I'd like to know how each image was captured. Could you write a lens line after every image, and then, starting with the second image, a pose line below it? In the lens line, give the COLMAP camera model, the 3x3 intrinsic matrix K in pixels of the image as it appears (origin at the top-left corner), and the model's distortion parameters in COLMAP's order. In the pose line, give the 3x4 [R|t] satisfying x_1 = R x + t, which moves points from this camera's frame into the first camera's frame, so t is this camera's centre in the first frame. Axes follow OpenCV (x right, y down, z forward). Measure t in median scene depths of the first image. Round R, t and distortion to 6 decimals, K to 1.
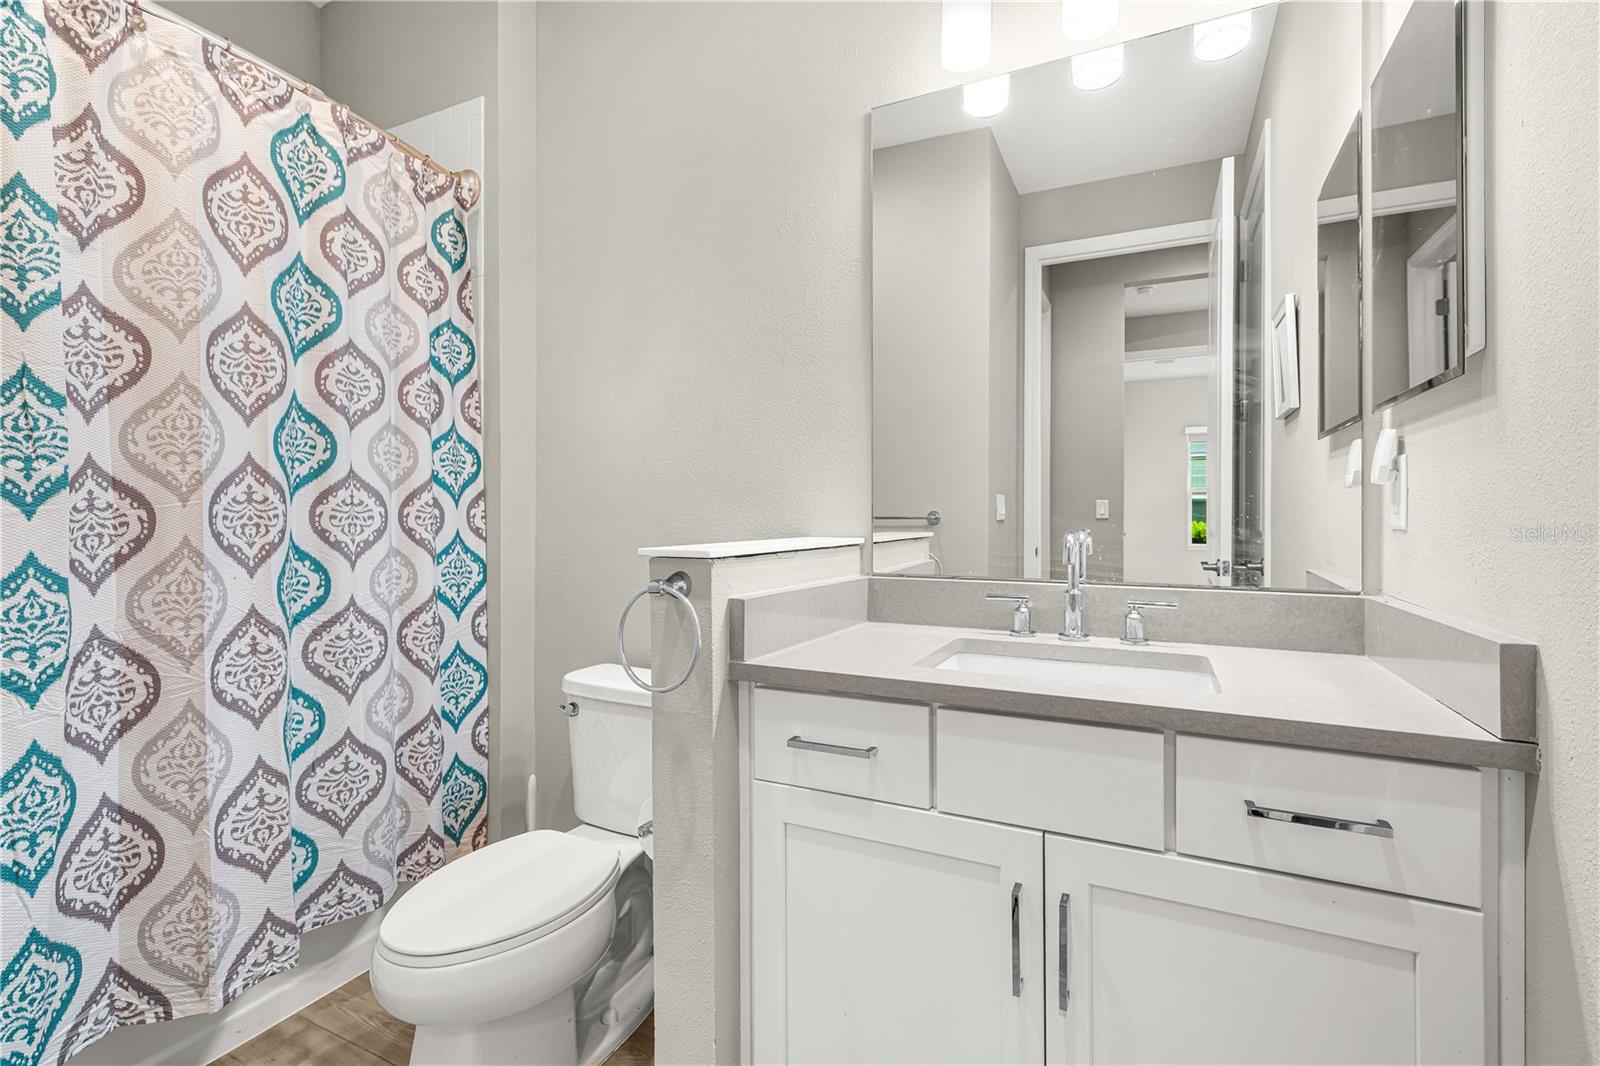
lens RADIAL K [[735.0, 0, 794.9], [0, 735.0, 506.6], [0, 0, 1]] dist [0.000767, 0.000038]
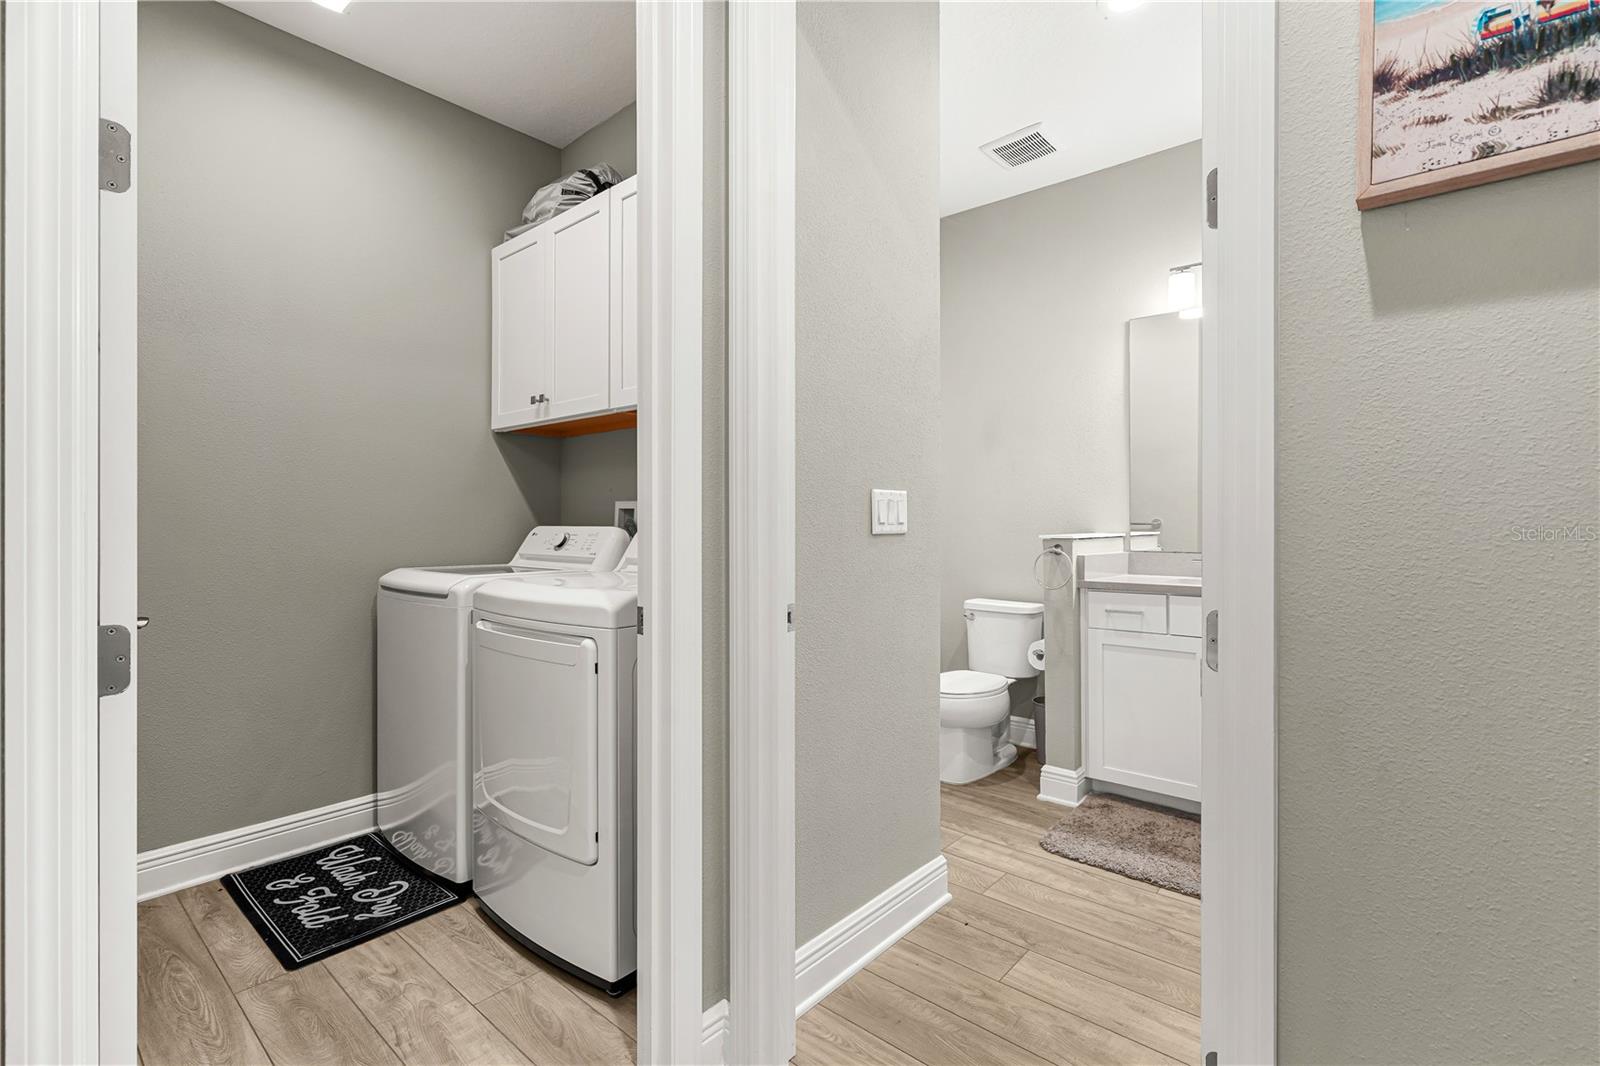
lens RADIAL K [[718.1, 0, 798.4], [0, 718.1, 523.4], [0, 0, 1]] dist [0.001193, 0.000104]
pose [[0.968501, 0.001911, -0.249001, -0.394742], [0.001764, 0.999893, 0.014532, -0.021745], [0.249002, -0.014514, 0.968394, -1.581909]]
